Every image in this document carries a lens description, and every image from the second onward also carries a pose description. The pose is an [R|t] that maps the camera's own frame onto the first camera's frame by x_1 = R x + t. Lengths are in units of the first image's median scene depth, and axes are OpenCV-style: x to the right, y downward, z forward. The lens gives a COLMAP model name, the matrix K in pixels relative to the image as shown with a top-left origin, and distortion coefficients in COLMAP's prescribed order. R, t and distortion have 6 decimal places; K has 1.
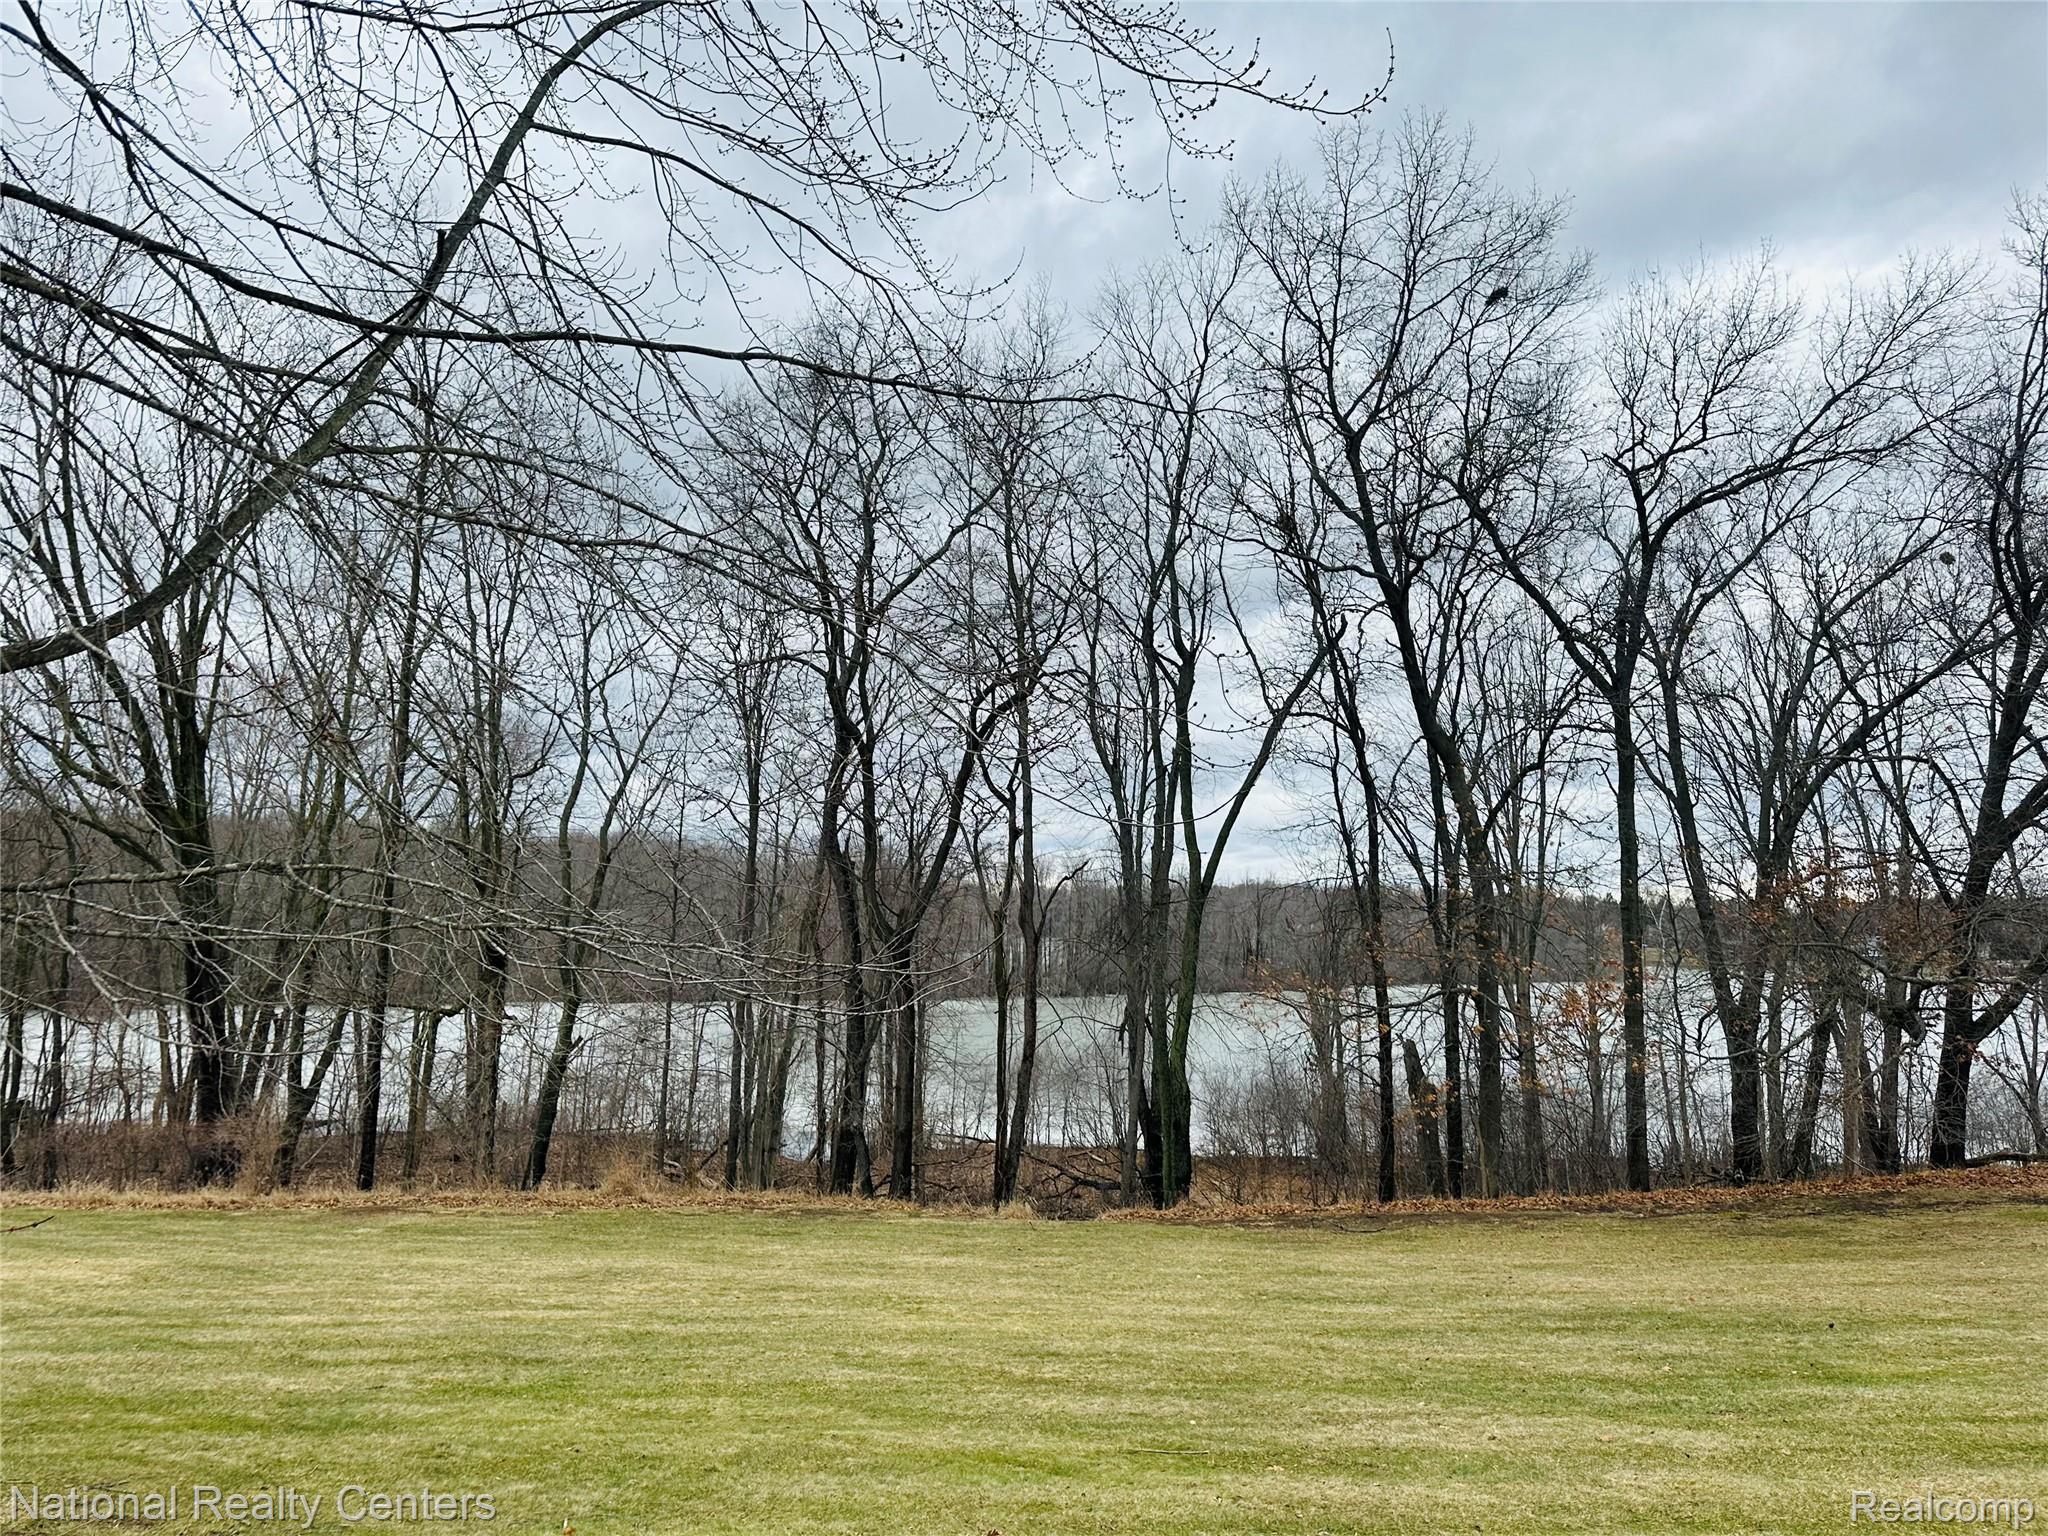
lens RADIAL K [[1389.3, 0, 1024.0], [0, 1389.3, 768.0], [0, 0, 1]] dist [0.136358, -0.216885]
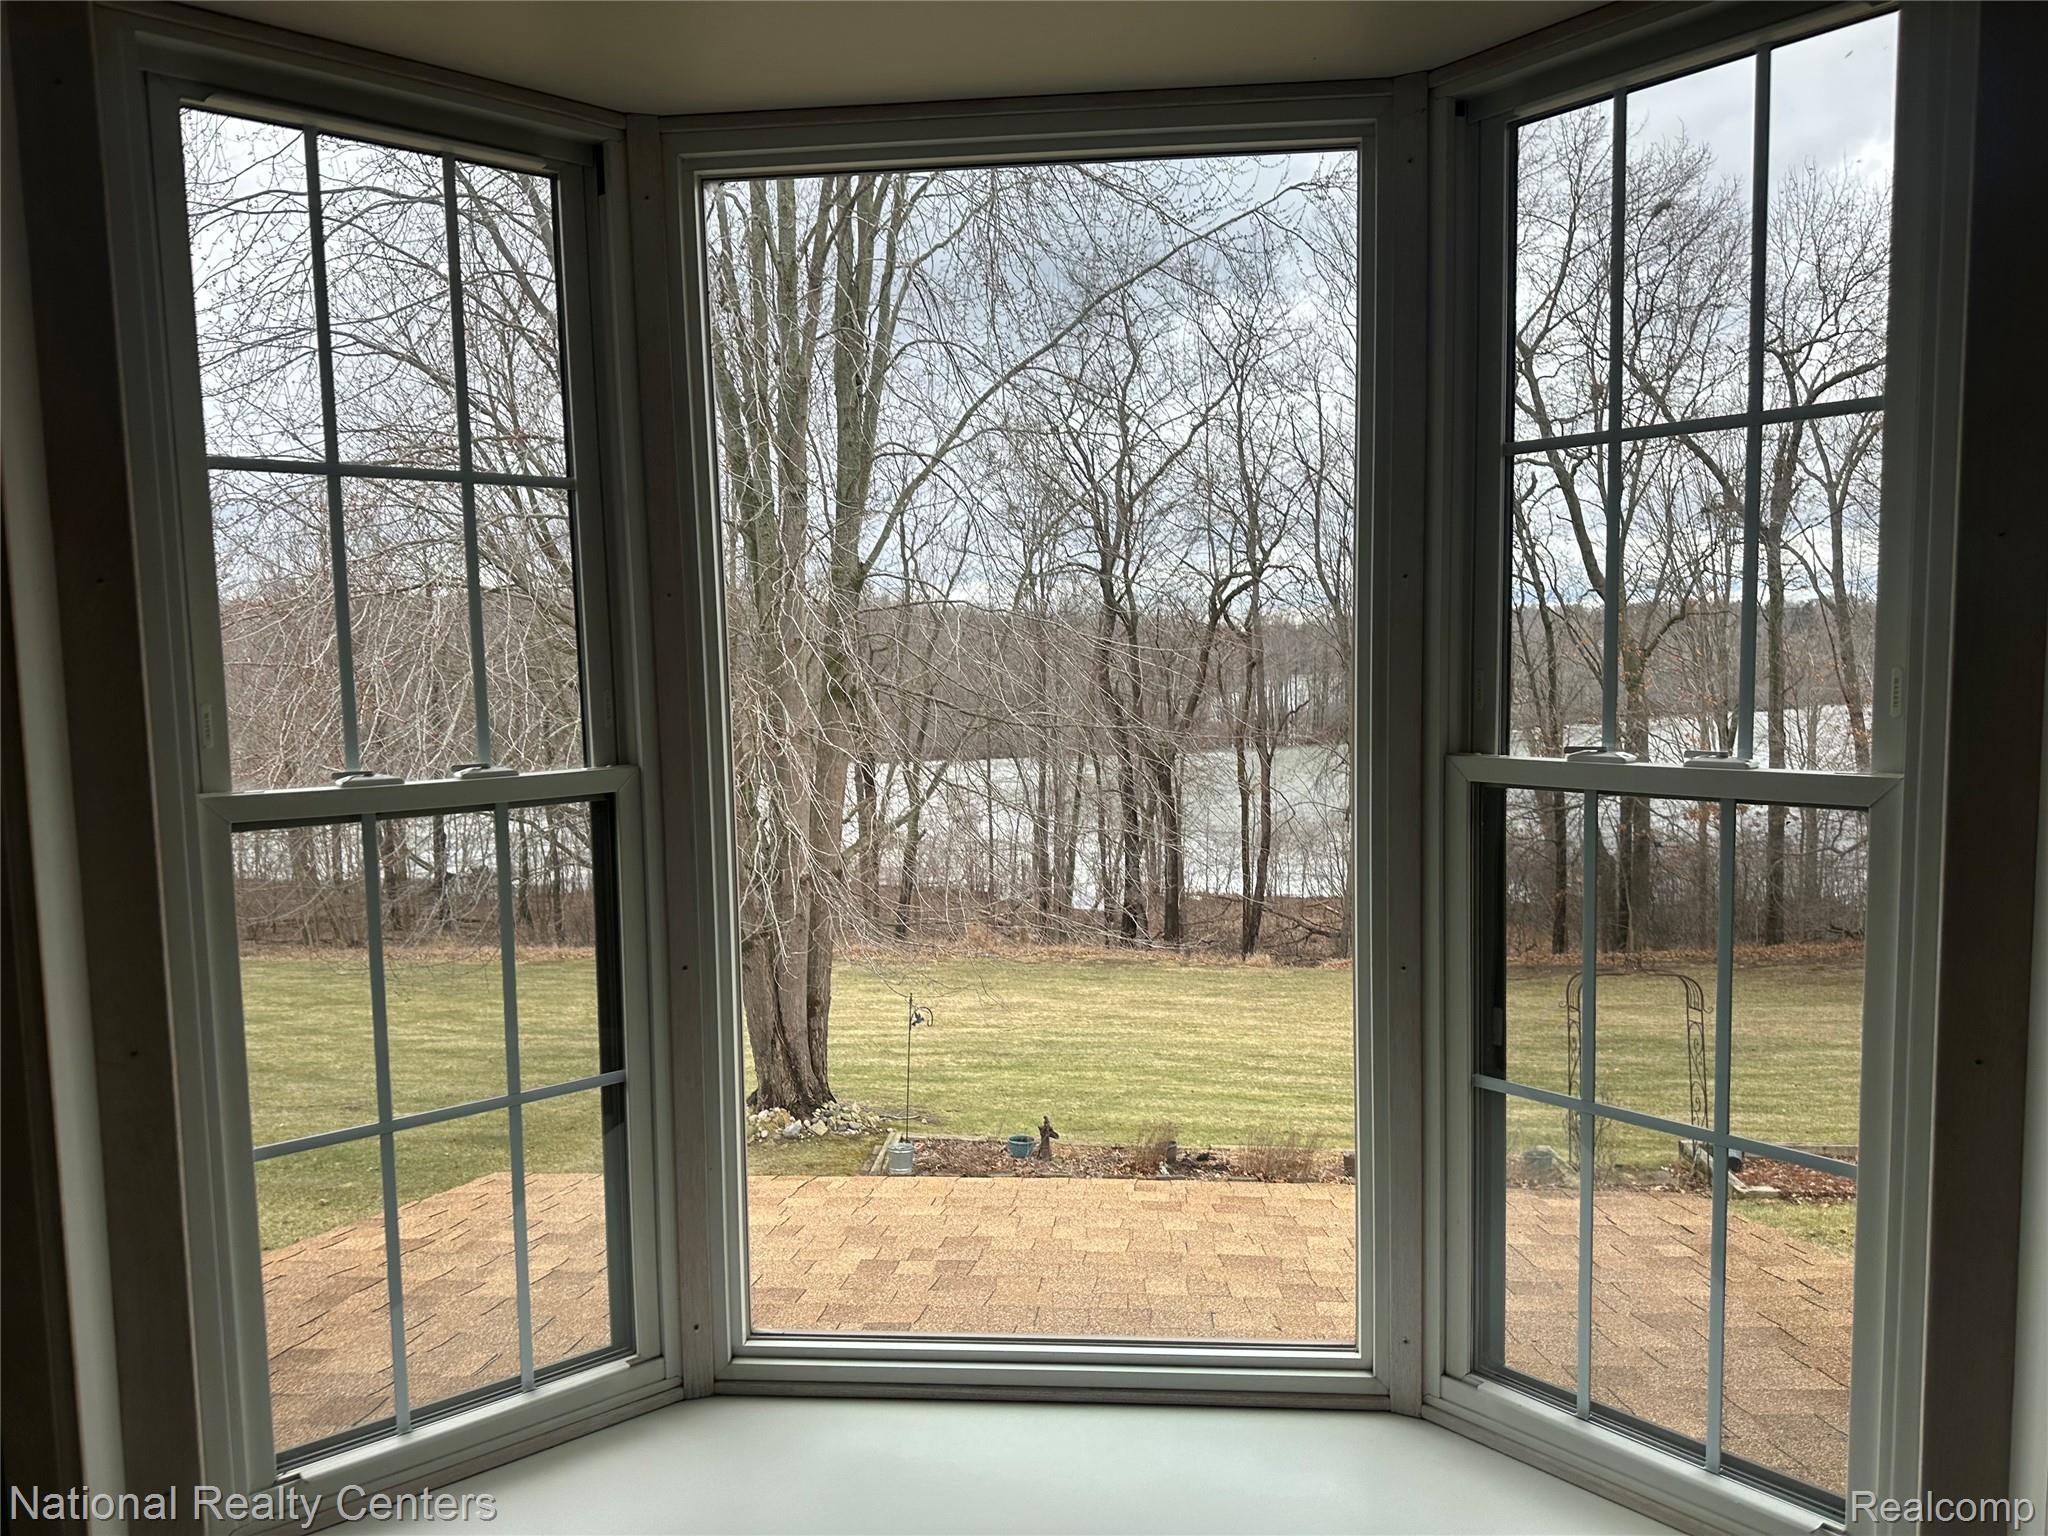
lens RADIAL K [[1389.3, 0, 1024.0], [0, 1389.3, 768.0], [0, 0, 1]] dist [0.136358, -0.216885]
pose [[0.984030, -0.023459, -0.176452, 0.015365], [0.056042, 0.981696, 0.182022, -0.134824], [0.168952, -0.189004, 0.967333, -0.332266]]
